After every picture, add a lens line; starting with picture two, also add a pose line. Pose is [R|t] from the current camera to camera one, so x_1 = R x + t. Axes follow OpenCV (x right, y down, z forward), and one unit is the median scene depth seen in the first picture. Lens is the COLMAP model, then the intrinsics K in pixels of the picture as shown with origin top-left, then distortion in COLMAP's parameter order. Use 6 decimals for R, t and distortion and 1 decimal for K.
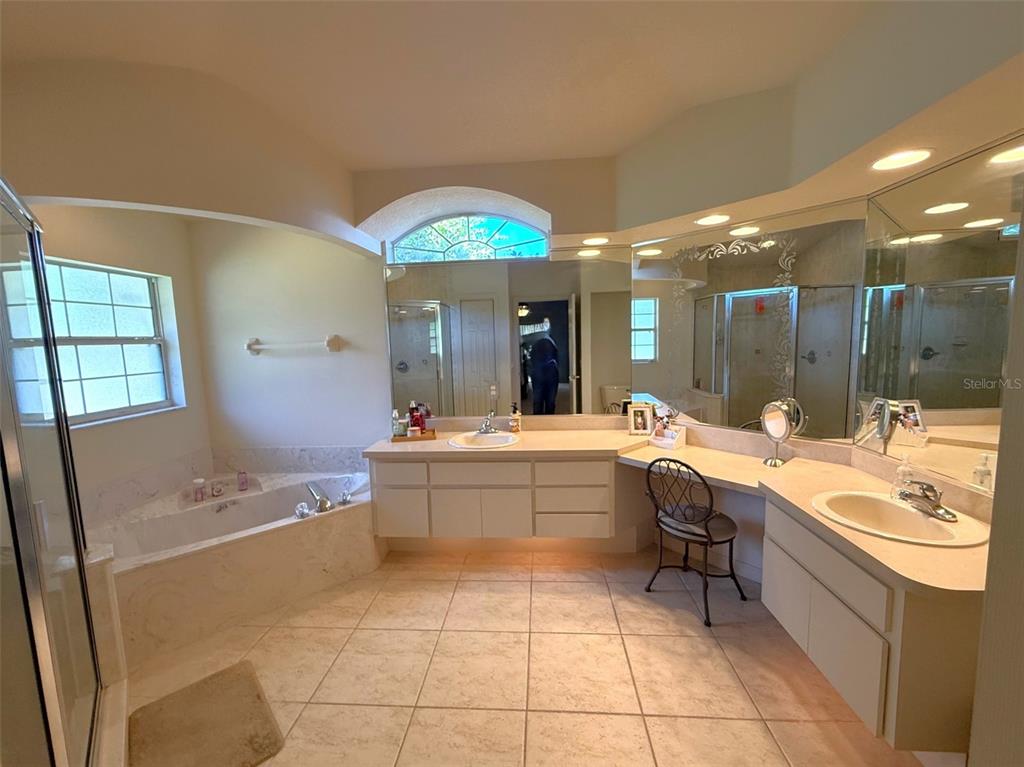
lens RADIAL K [[392.8, 0, 525.0], [0, 392.8, 381.6], [0, 0, 1]] dist [0.003331, 0.000047]
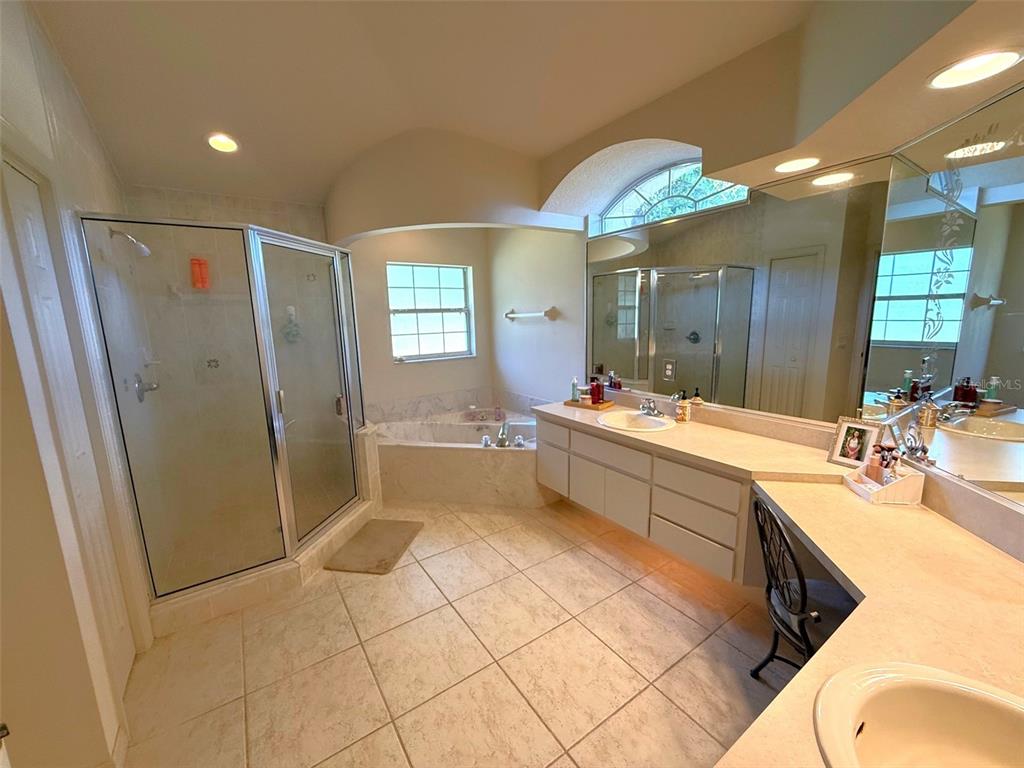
lens RADIAL K [[392.8, 0, 525.0], [0, 392.8, 382.1], [0, 0, 1]] dist [0.003331, 0.000047]
pose [[0.655185, 0.141726, -0.742055, 0.418876], [-0.078449, 0.989699, 0.119758, -0.035066], [0.751384, -0.020250, 0.659554, 0.200633]]
